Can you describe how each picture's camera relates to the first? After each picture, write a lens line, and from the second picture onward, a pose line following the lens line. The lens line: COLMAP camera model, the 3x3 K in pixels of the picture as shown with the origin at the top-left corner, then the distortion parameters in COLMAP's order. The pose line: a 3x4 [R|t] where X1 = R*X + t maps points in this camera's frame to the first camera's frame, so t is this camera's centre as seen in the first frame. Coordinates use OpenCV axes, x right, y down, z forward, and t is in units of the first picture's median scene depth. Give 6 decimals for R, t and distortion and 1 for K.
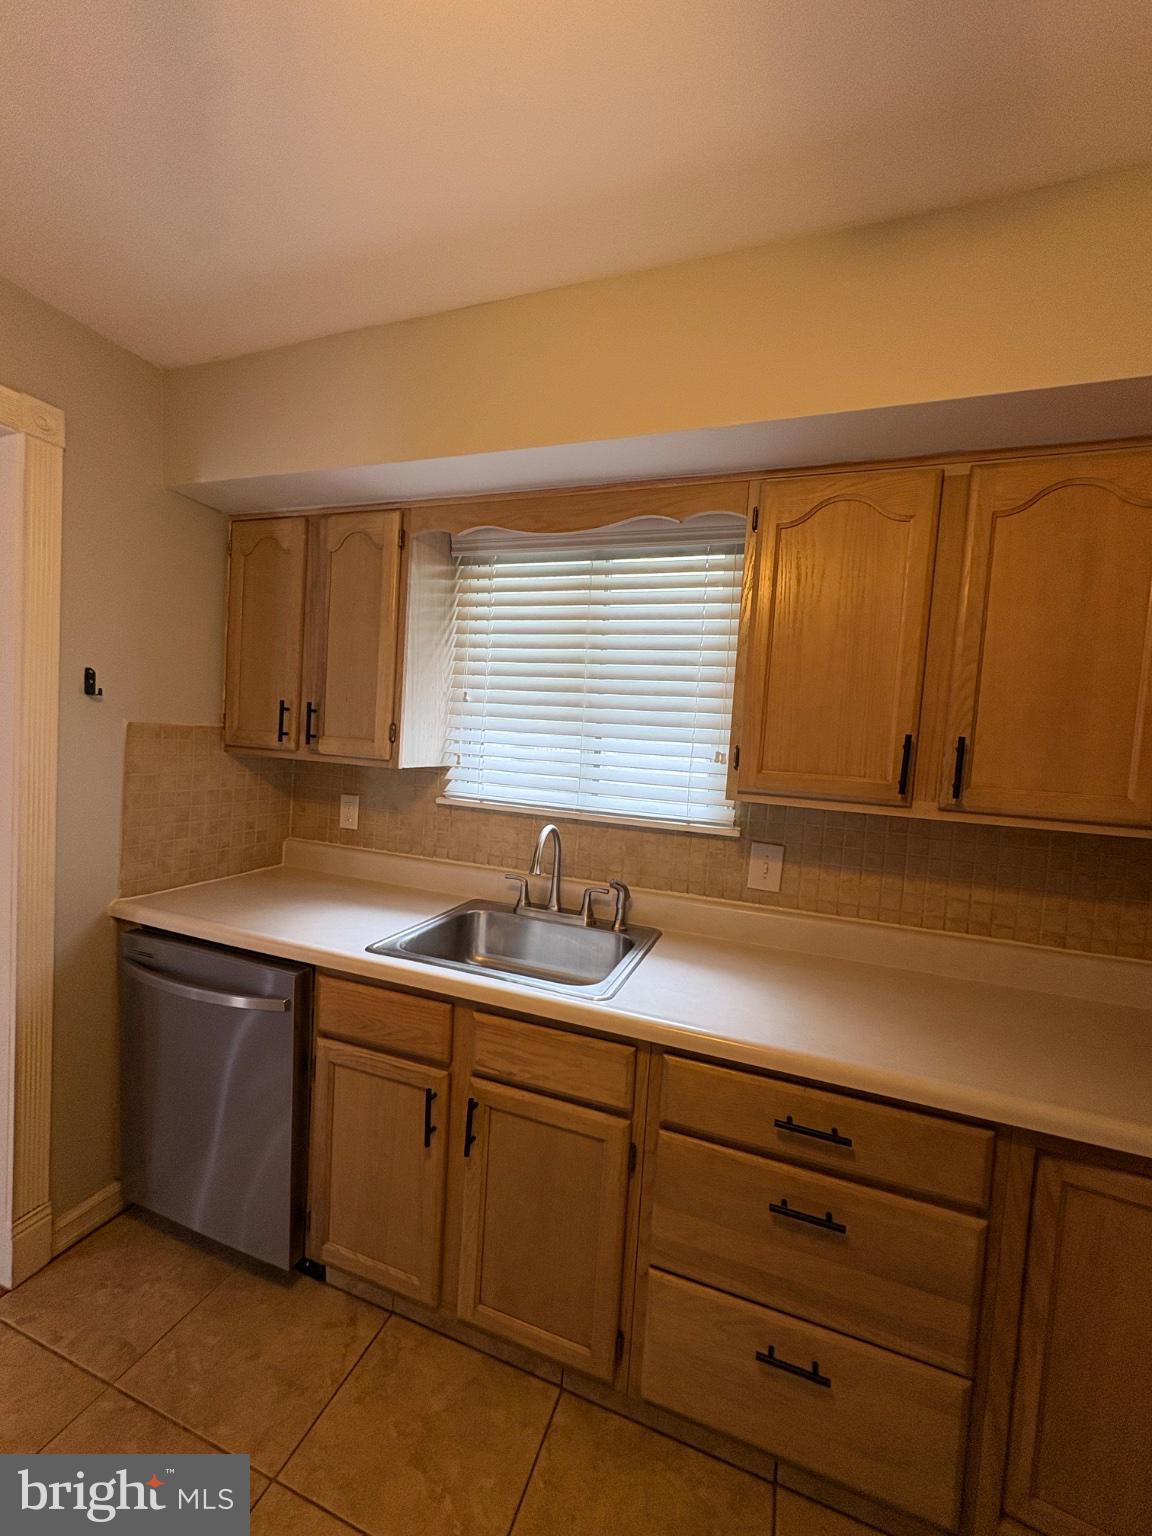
lens RADIAL K [[618.1, 0, 575.5], [0, 618.1, 763.8], [0, 0, 1]] dist [0.000430, 0.002248]
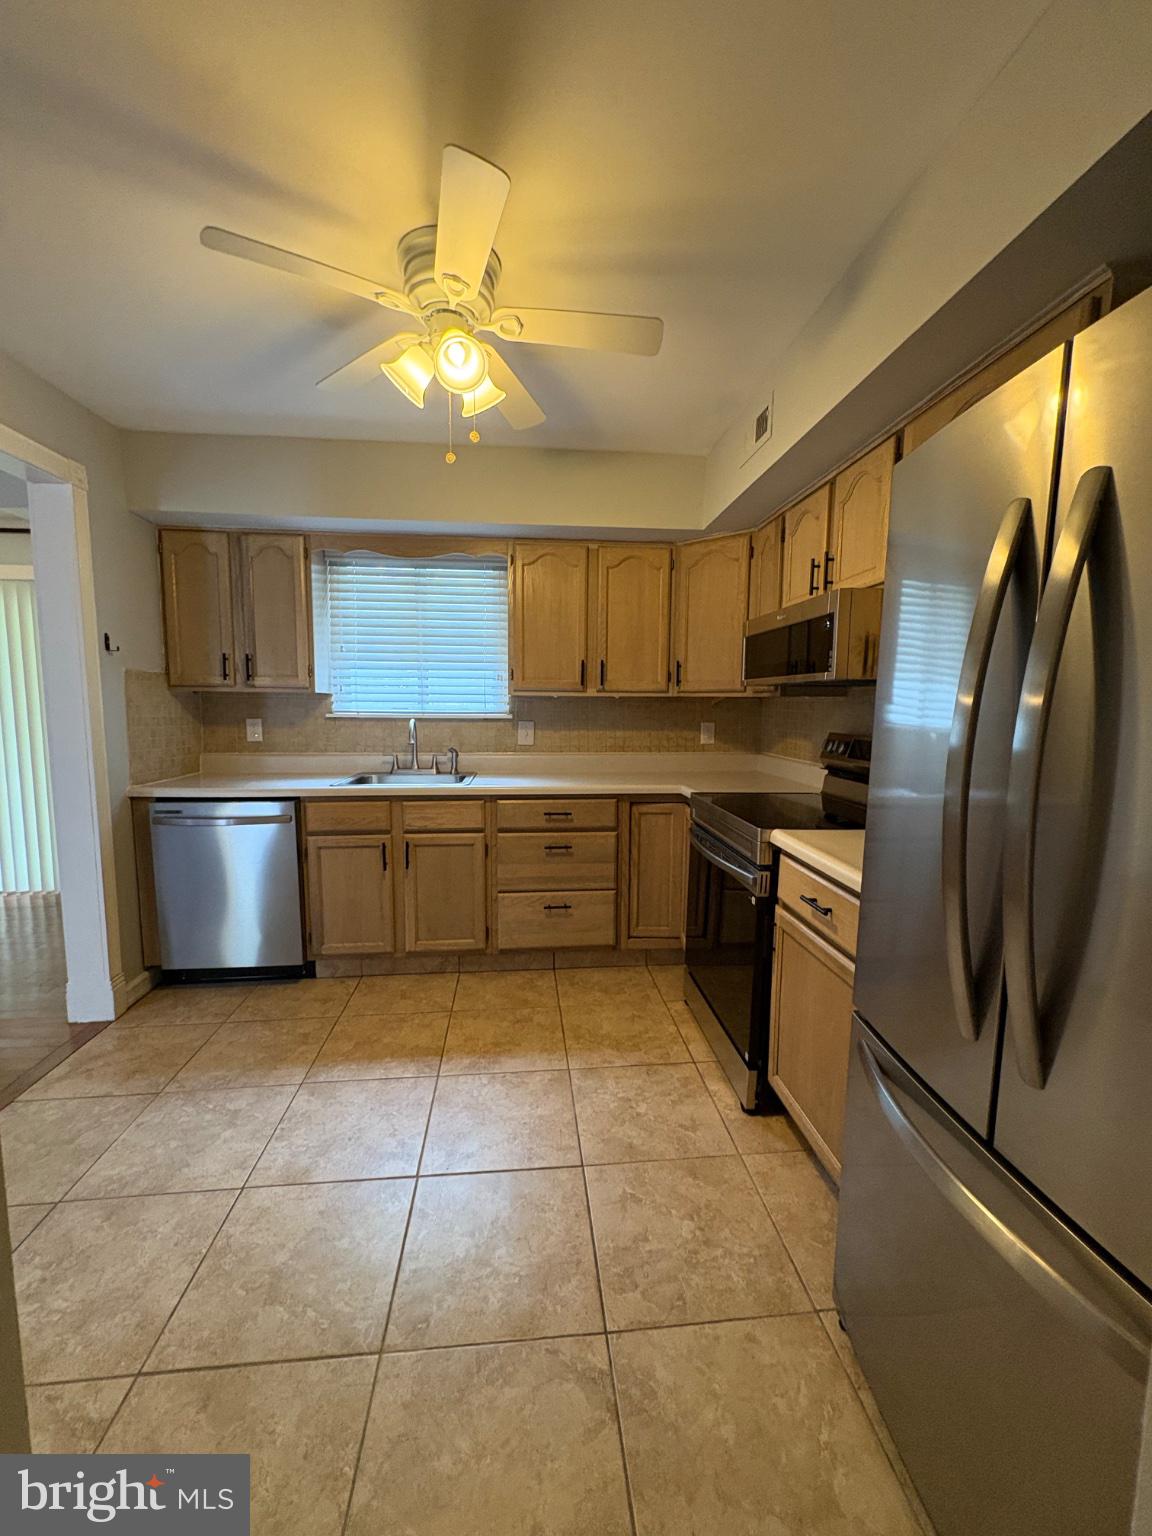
lens RADIAL K [[618.1, 0, 590.7], [0, 618.1, 768.1], [0, 0, 1]] dist [0.000430, 0.002248]
pose [[0.893636, -0.101639, 0.437132, -0.430081], [0.069021, 0.993555, 0.089914, 0.129269], [-0.443454, -0.050179, 0.894891, -0.968559]]
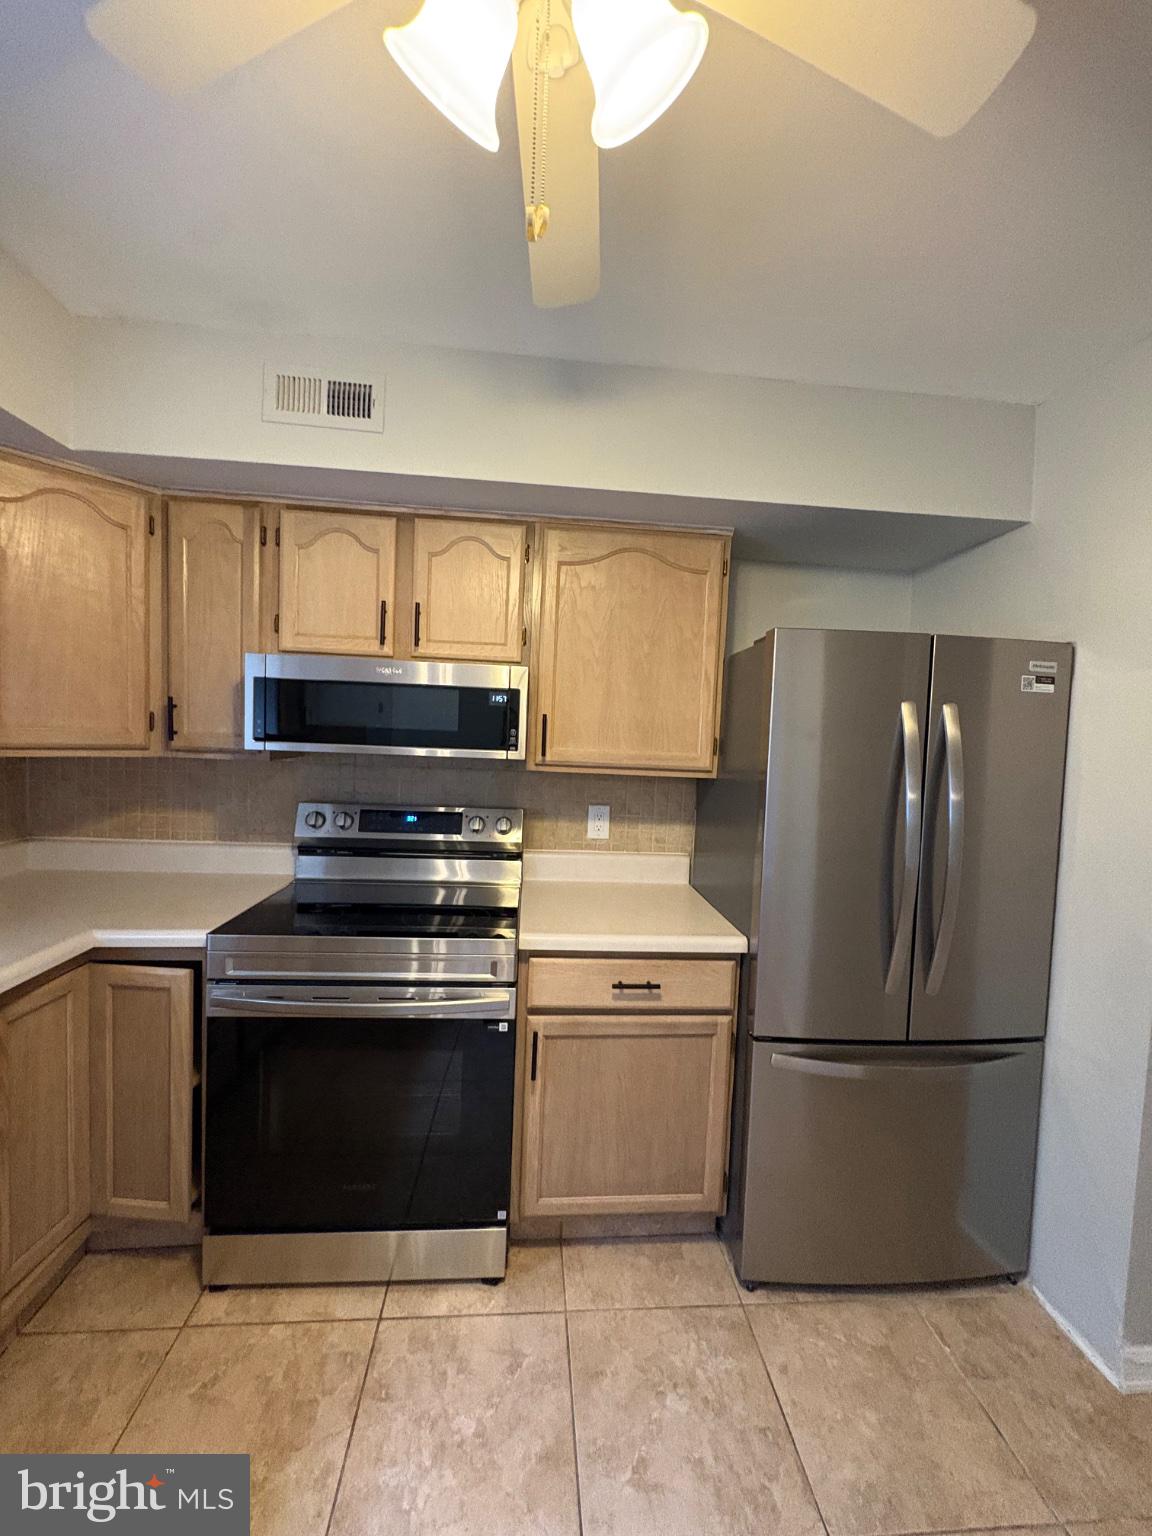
lens RADIAL K [[618.1, 0, 571.9], [0, 618.1, 770.2], [0, 0, 1]] dist [0.000430, 0.002248]
pose [[-0.413494, -0.136740, 0.900180, -0.535159], [-0.018586, 0.989720, 0.141804, -0.039135], [-0.910317, 0.041904, -0.411785, 0.281681]]
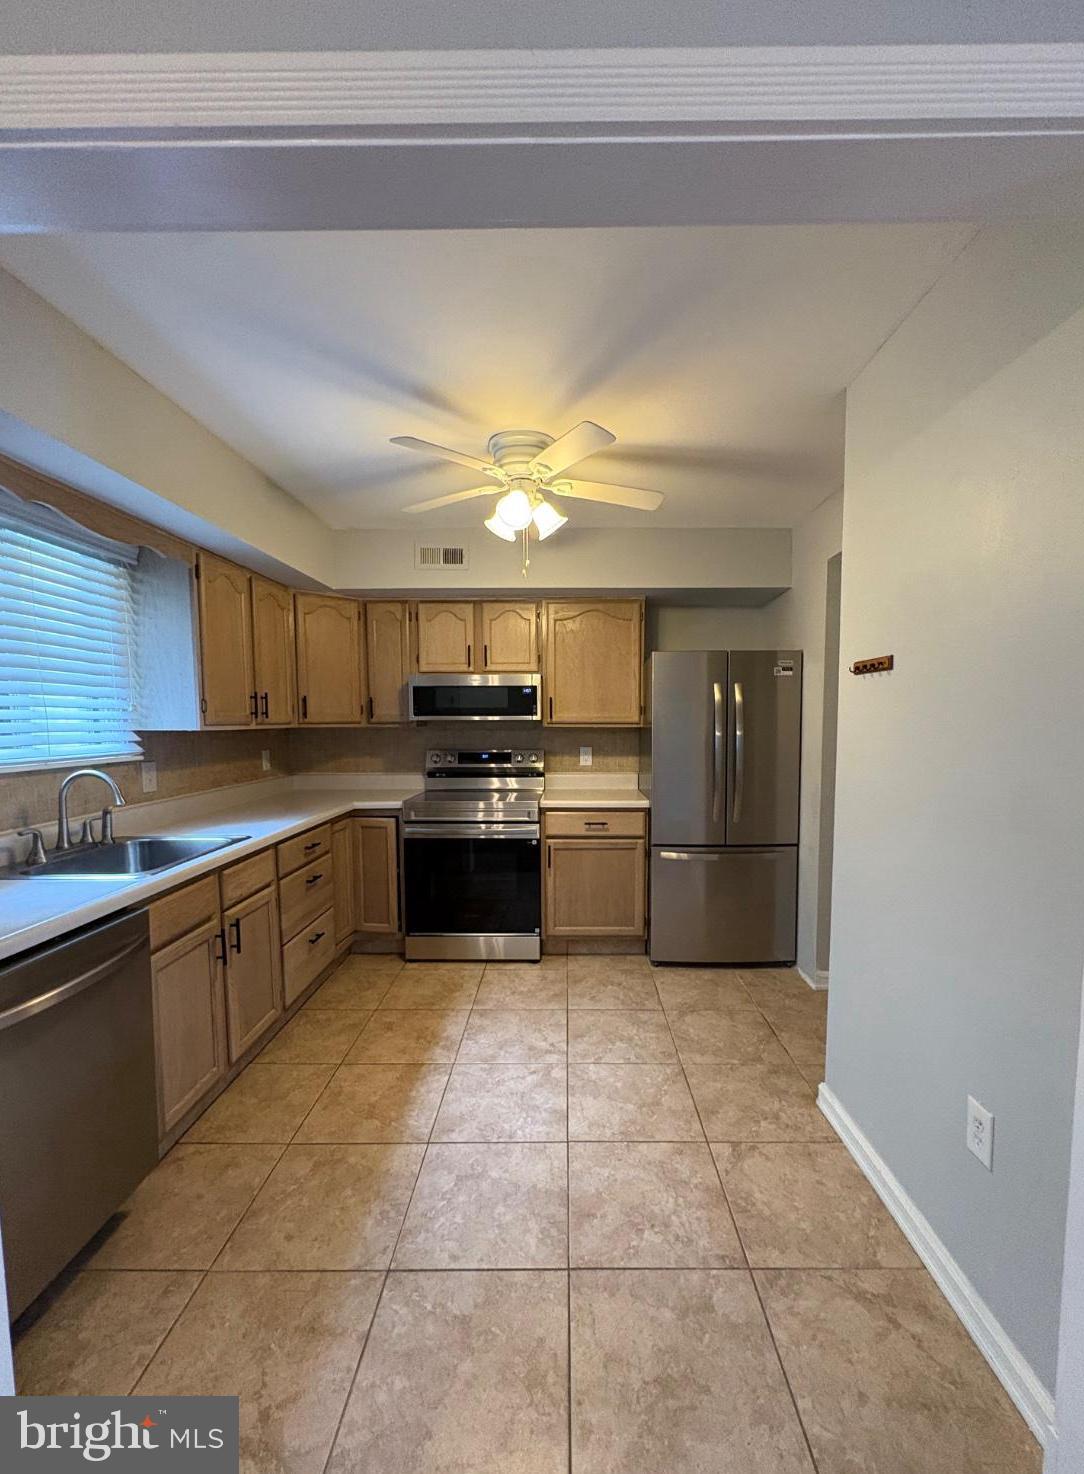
lens RADIAL K [[593.2, 0, 563.7], [0, 593.2, 776.0], [0, 0, 1]] dist [0.000430, 0.002248]
pose [[-0.343576, -0.150575, 0.926975, -1.612585], [0.029181, 0.984874, 0.170795, -0.068524], [-0.938671, 0.085732, -0.333985, 0.576827]]
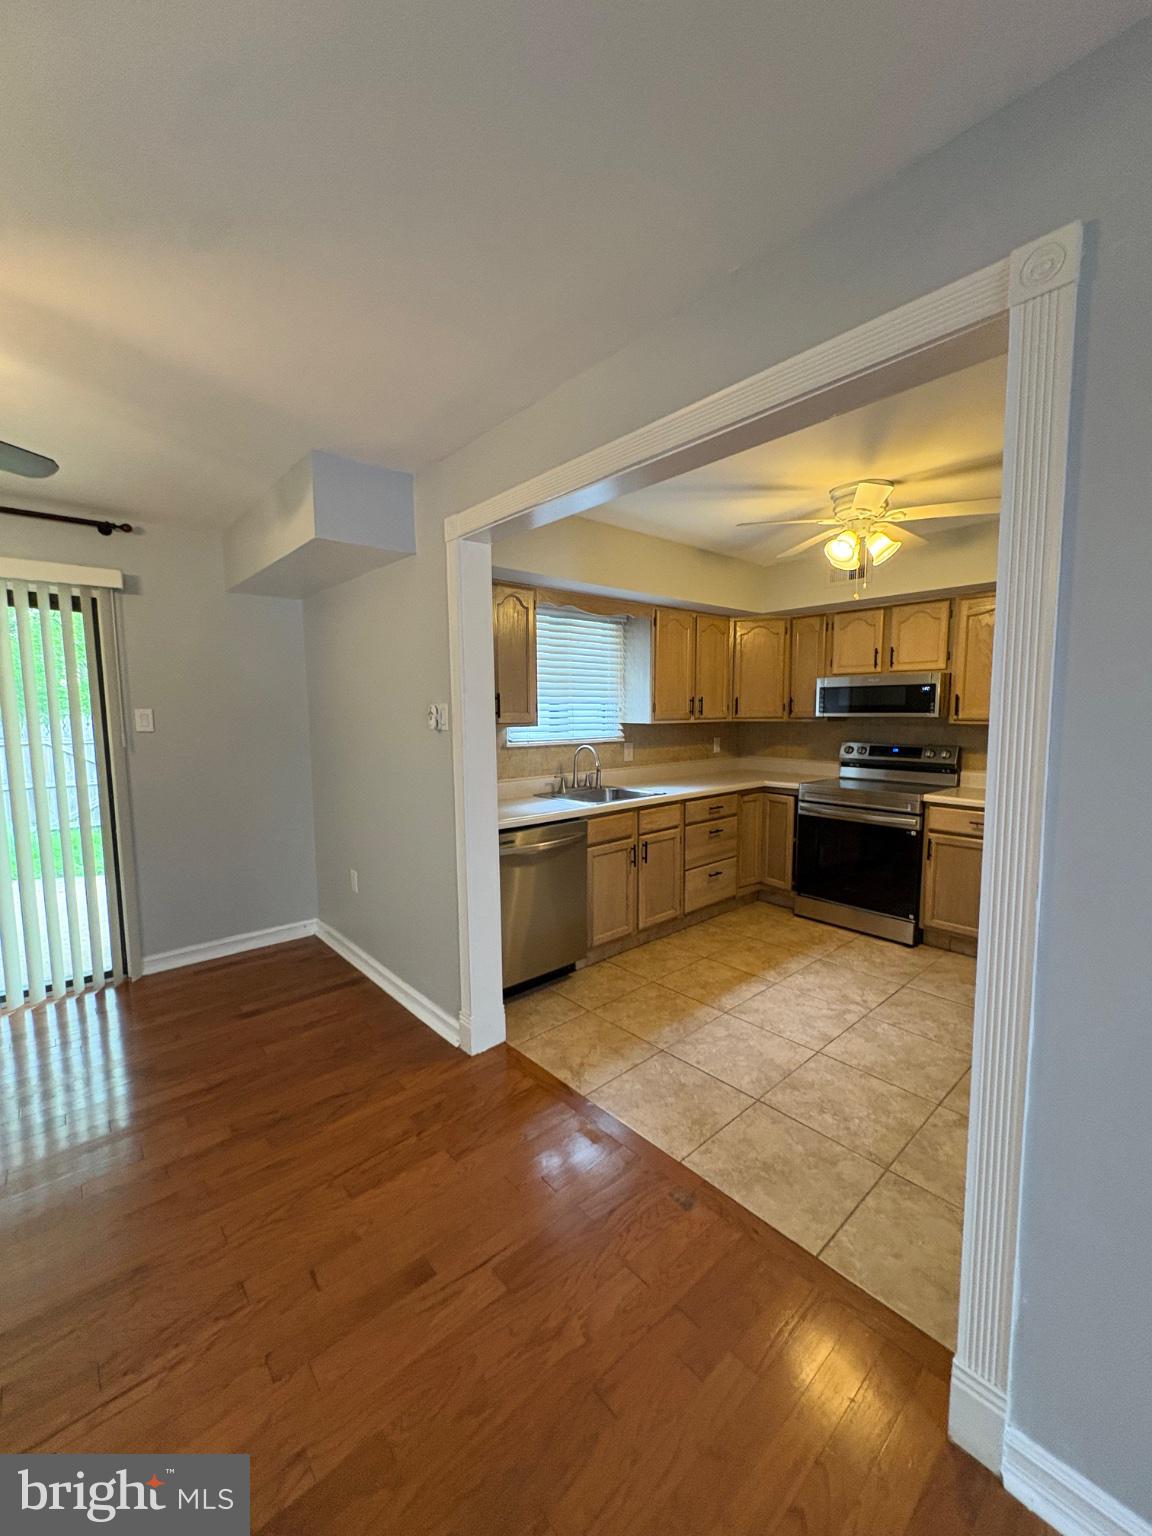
lens RADIAL K [[618.1, 0, 594.9], [0, 618.1, 767.0], [0, 0, 1]] dist [0.000430, 0.002248]
pose [[0.450635, -0.147675, 0.880409, -2.195262], [0.079722, 0.988939, 0.125073, -0.107526], [-0.889141, 0.013826, 0.457424, -0.022771]]
